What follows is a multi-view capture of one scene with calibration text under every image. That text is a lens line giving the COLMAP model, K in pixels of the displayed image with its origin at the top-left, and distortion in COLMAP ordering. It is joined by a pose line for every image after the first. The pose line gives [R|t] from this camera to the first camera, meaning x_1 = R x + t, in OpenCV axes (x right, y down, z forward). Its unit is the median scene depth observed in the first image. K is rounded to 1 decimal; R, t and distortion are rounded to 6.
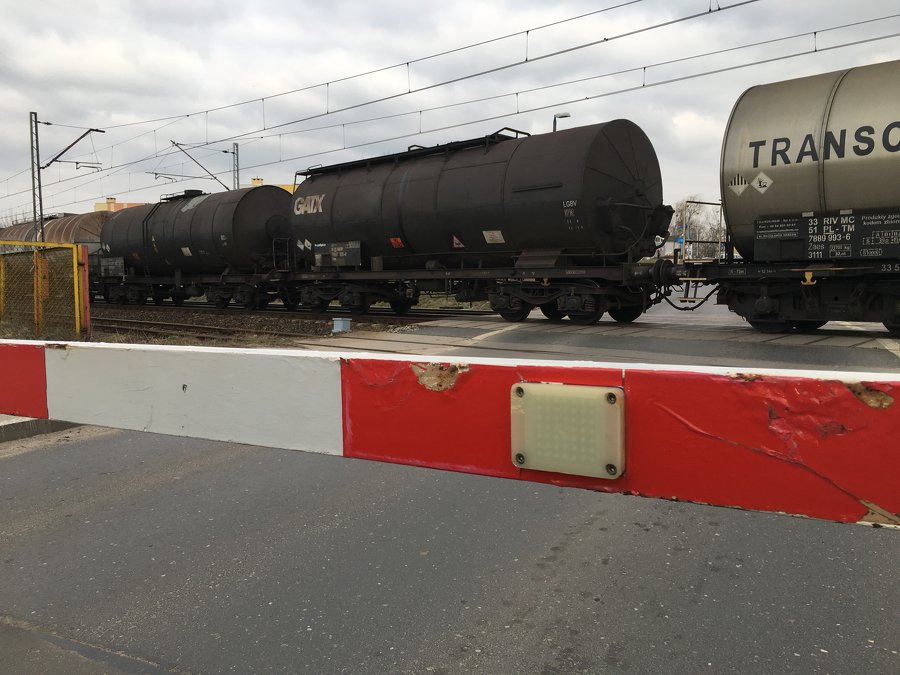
lens RADIAL K [[762.7, 0, 450.0], [0, 762.7, 337.5], [0, 0, 1]] dist [0.007902, -0.001801]
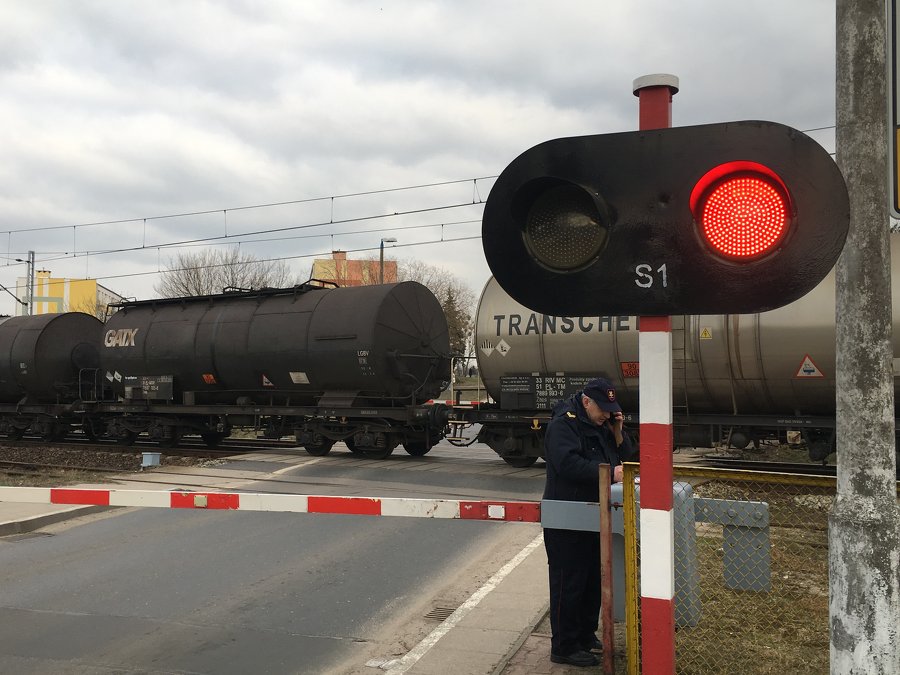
lens RADIAL K [[944.0, 0, 450.0], [0, 944.0, 337.5], [0, 0, 1]] dist [0.036107, 0.014835]
pose [[0.985608, 0.016951, 0.168195, 0.043423], [0.005235, 0.991422, -0.130595, -0.011588], [-0.168966, 0.129596, 0.977065, -0.392623]]
